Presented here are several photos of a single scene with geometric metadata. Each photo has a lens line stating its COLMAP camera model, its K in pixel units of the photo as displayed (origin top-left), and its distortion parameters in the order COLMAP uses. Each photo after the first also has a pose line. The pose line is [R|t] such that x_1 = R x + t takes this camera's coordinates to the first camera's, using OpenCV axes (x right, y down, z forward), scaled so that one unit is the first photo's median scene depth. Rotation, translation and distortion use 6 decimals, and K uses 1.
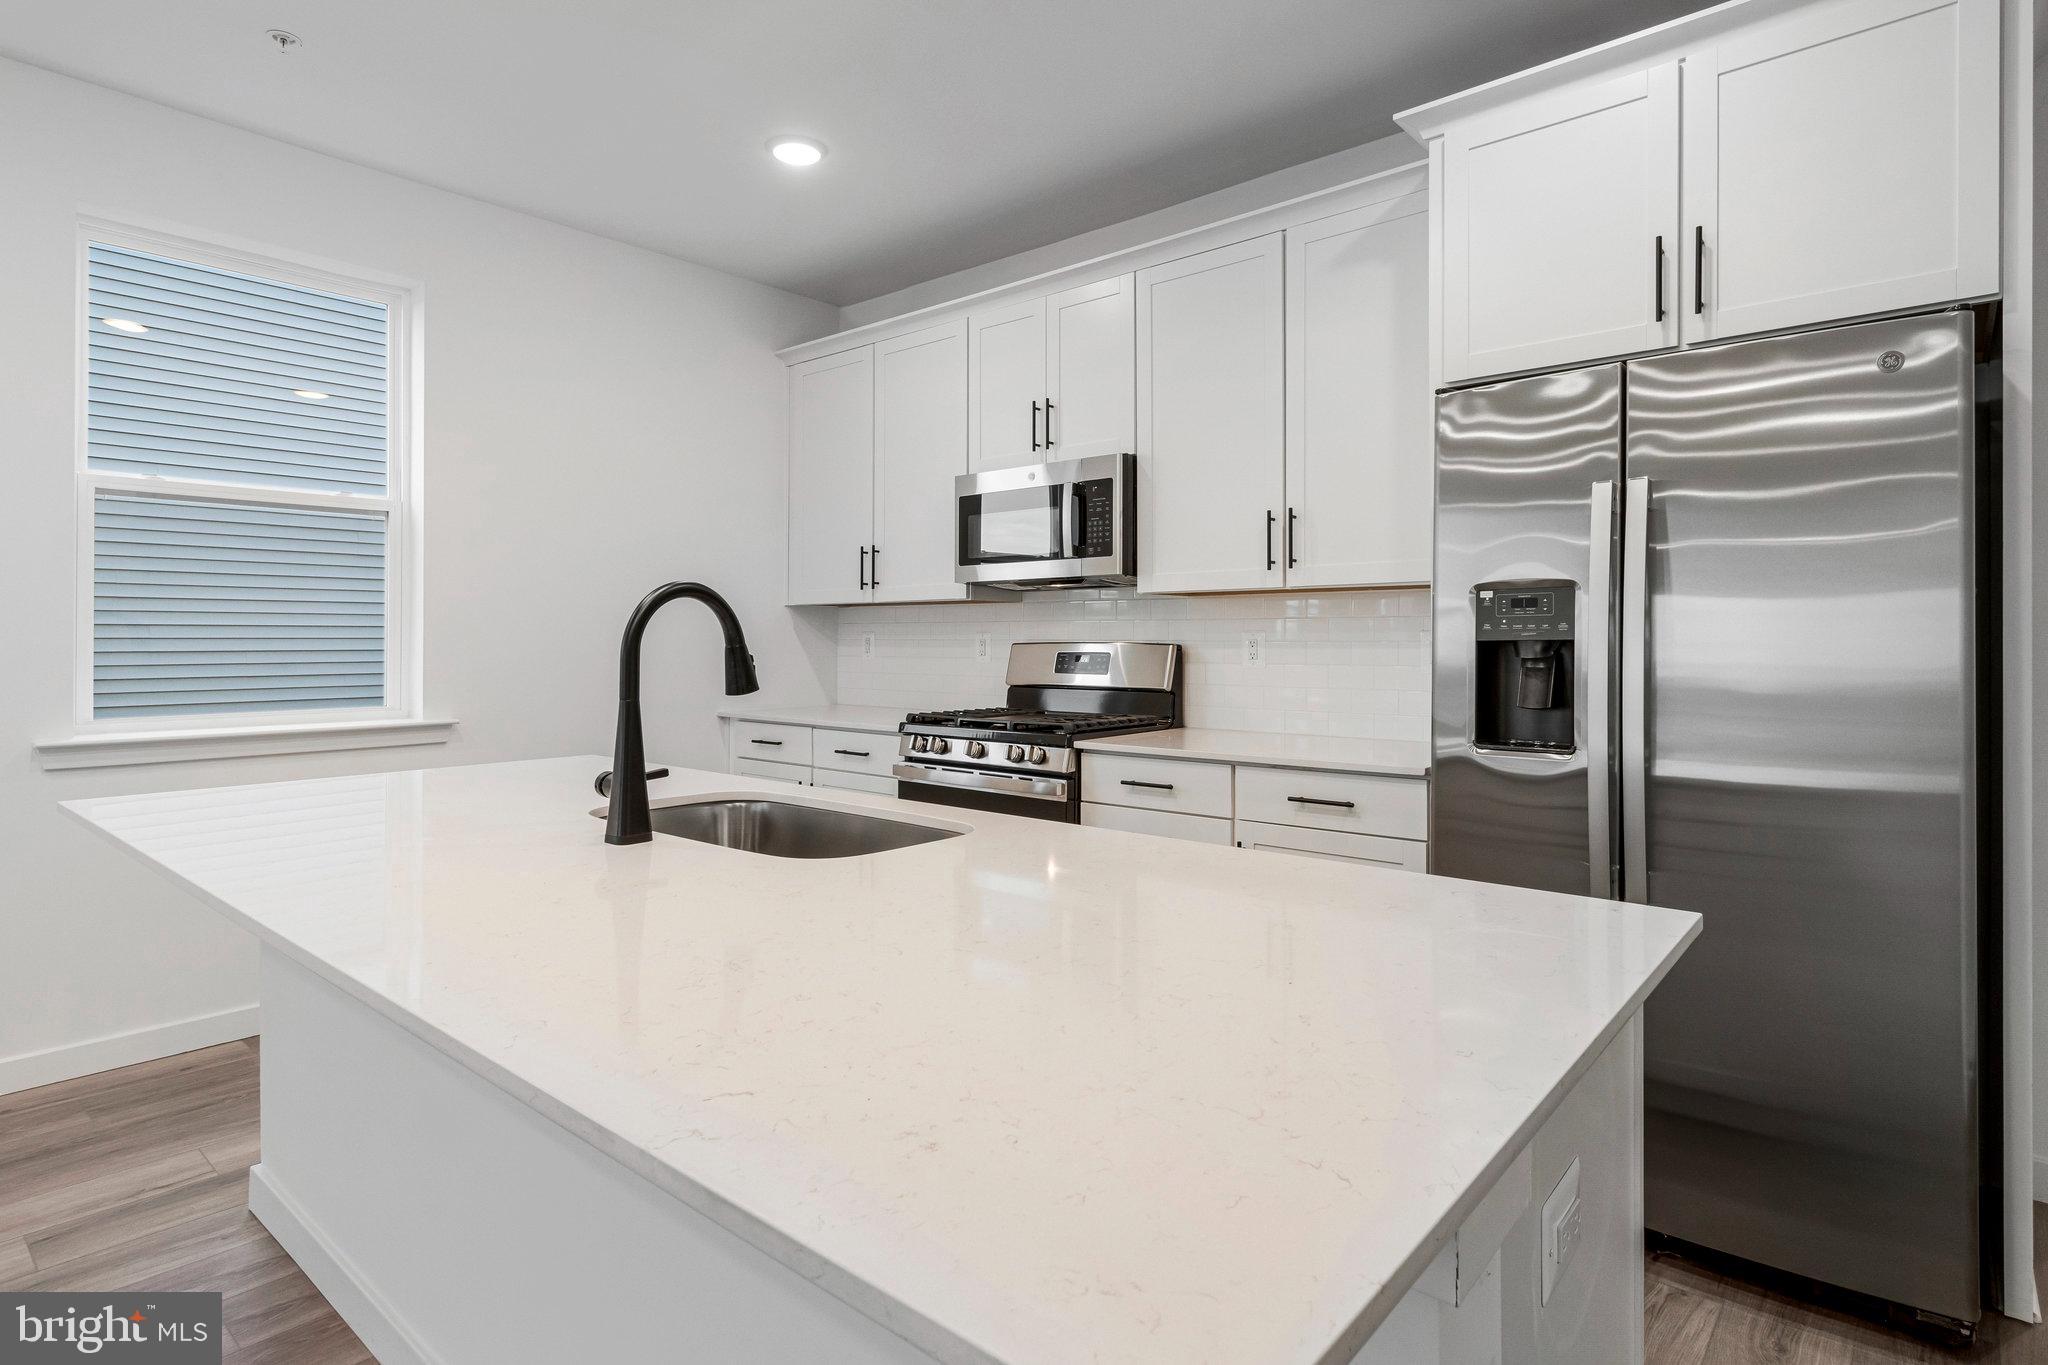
lens RADIAL K [[1065.8, 0, 1028.2], [0, 1065.8, 627.9], [0, 0, 1]] dist [-0.000894, 0.001105]
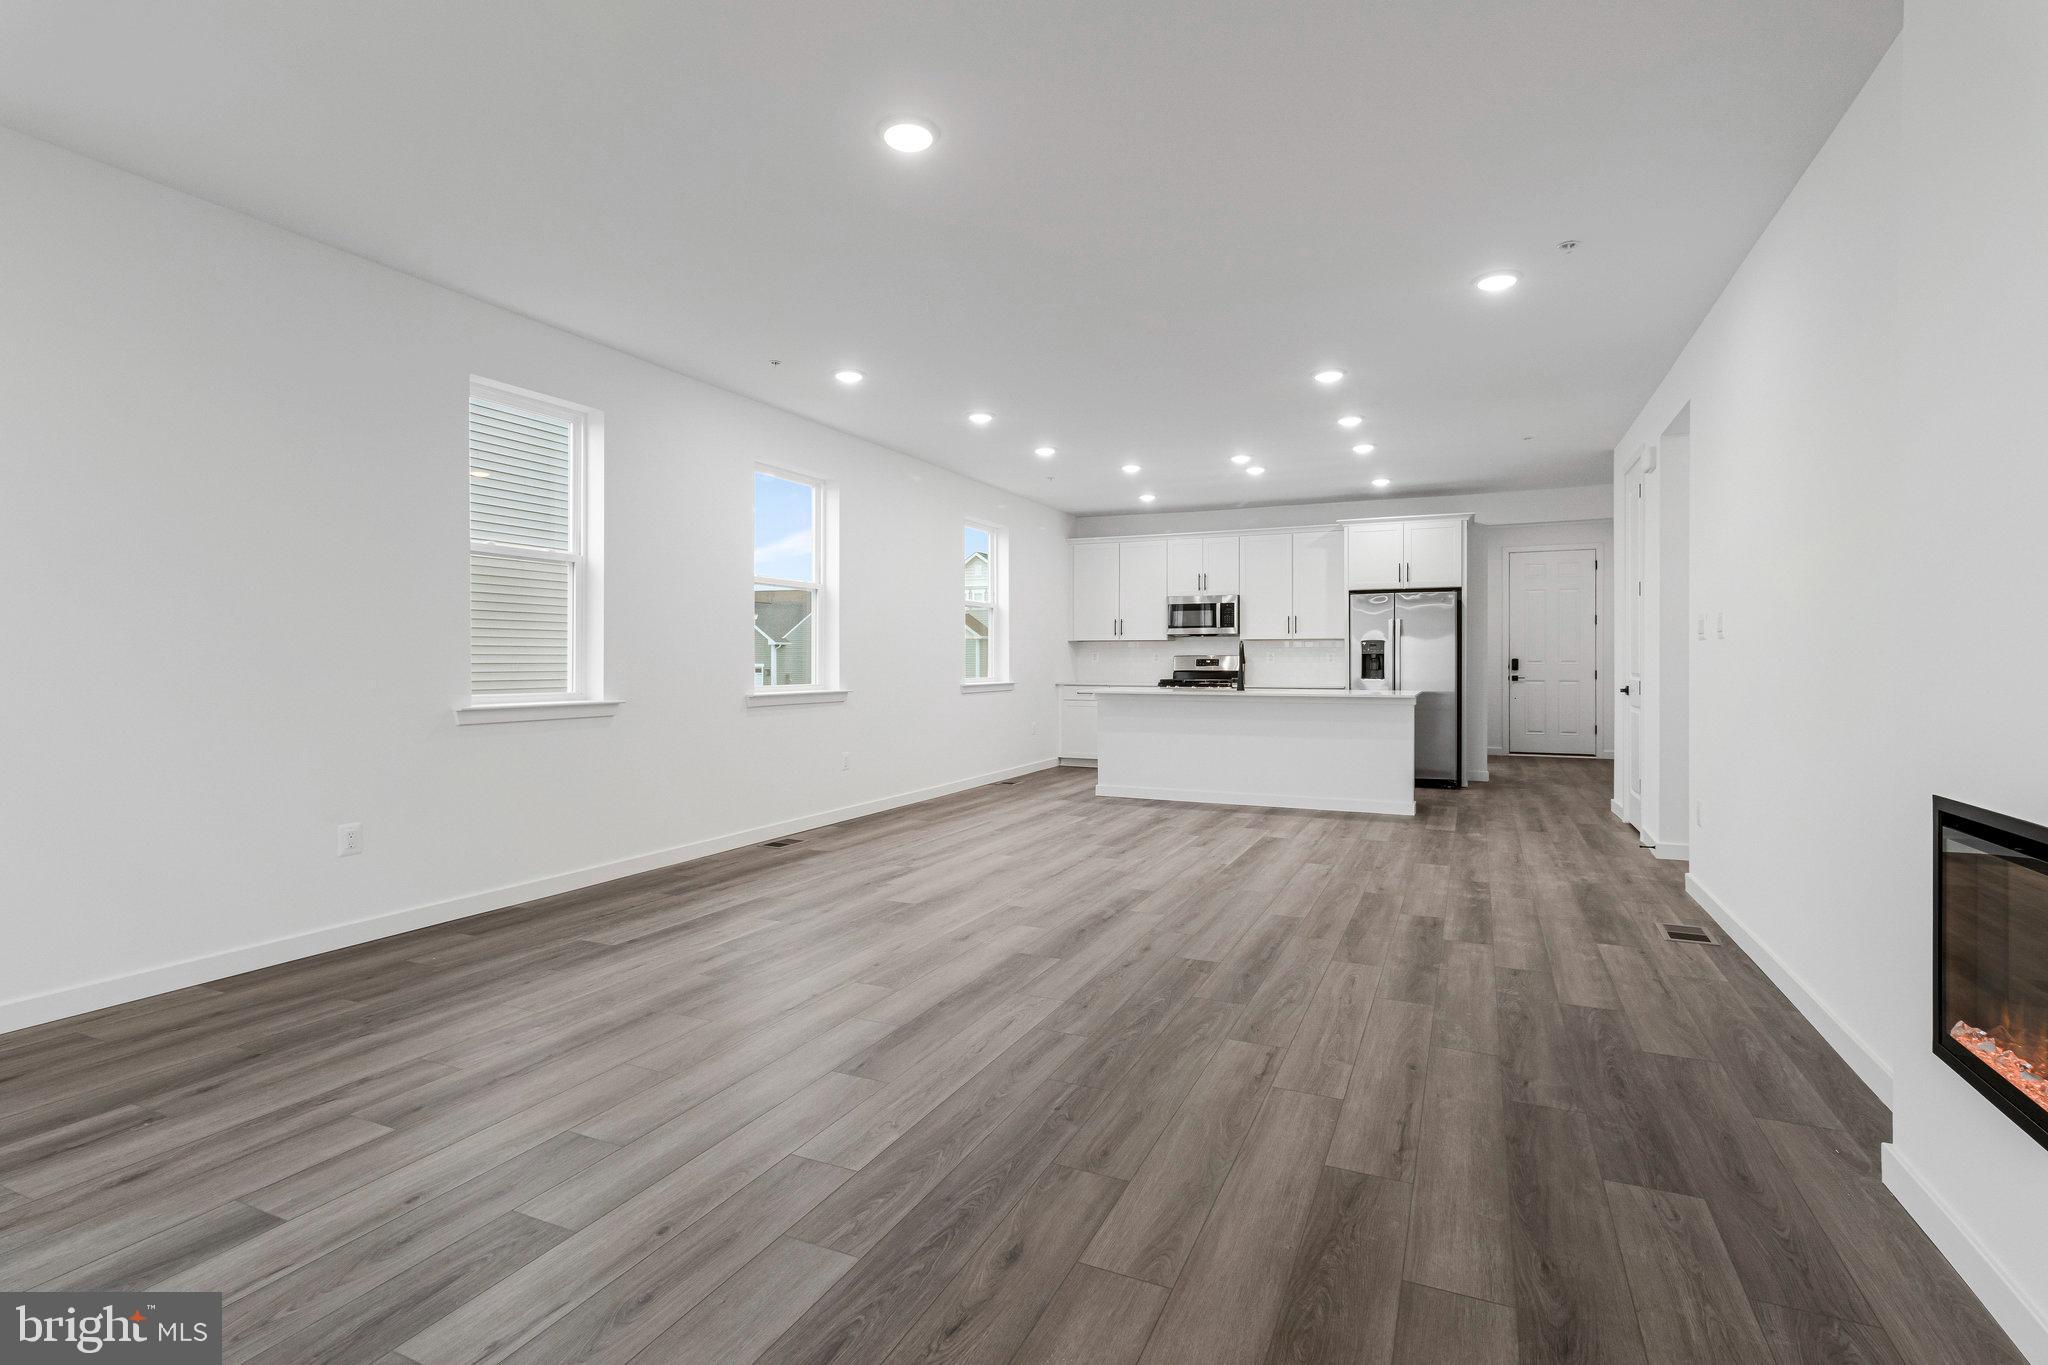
lens RADIAL K [[968.1, 0, 1046.1], [0, 968.1, 648.0], [0, 0, 1]] dist [-0.001631, 0.000122]
pose [[0.955815, 0.005695, 0.293914, -1.462130], [-0.004940, 0.999982, -0.003310, 0.005157], [-0.293928, 0.001712, 0.955826, -1.770928]]
